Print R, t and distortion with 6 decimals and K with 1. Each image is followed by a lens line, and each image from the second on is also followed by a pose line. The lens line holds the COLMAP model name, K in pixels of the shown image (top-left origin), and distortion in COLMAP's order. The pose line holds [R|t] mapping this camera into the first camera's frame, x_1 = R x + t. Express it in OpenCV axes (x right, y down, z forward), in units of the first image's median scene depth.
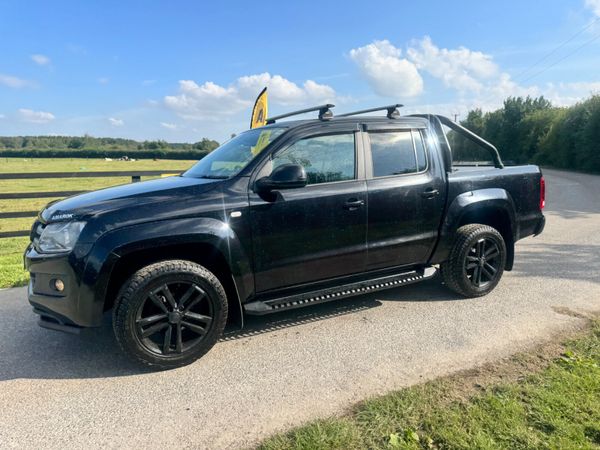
lens RADIAL K [[428.1, 0, 298.5], [0, 428.1, 219.5], [0, 0, 1]] dist [0.005827, -0.001901]
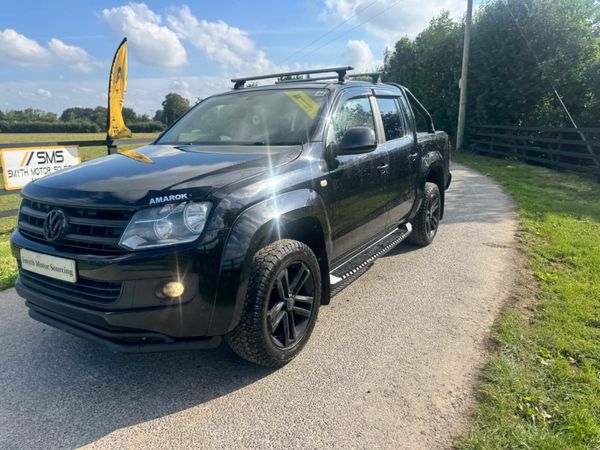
lens RADIAL K [[423.9, 0, 300.0], [0, 423.9, 225.0], [0, 0, 1]] dist [0.039716, -0.051223]
pose [[0.872137, -0.109901, 0.476758, -0.533527], [0.073578, 0.992824, 0.094265, -0.010079], [-0.483697, -0.047133, 0.873966, 0.189296]]
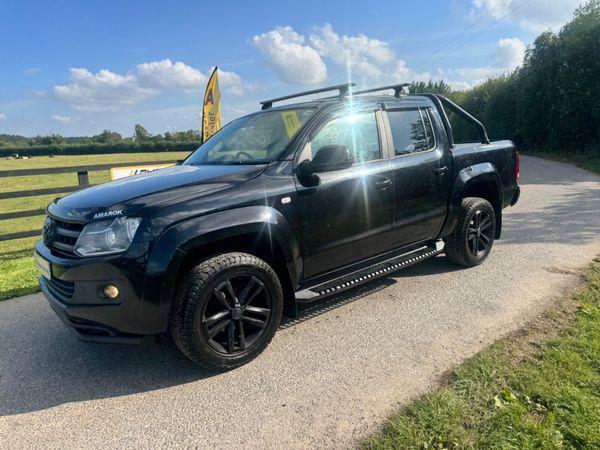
lens RADIAL K [[427.6, 0, 298.4], [0, 427.6, 226.3], [0, 0, 1]] dist [0.008017, -0.001420]
pose [[0.979125, -0.075478, 0.188725, -0.254388], [0.067527, 0.996552, 0.048217, 0.001792], [-0.191713, -0.034467, 0.980846, 0.050028]]
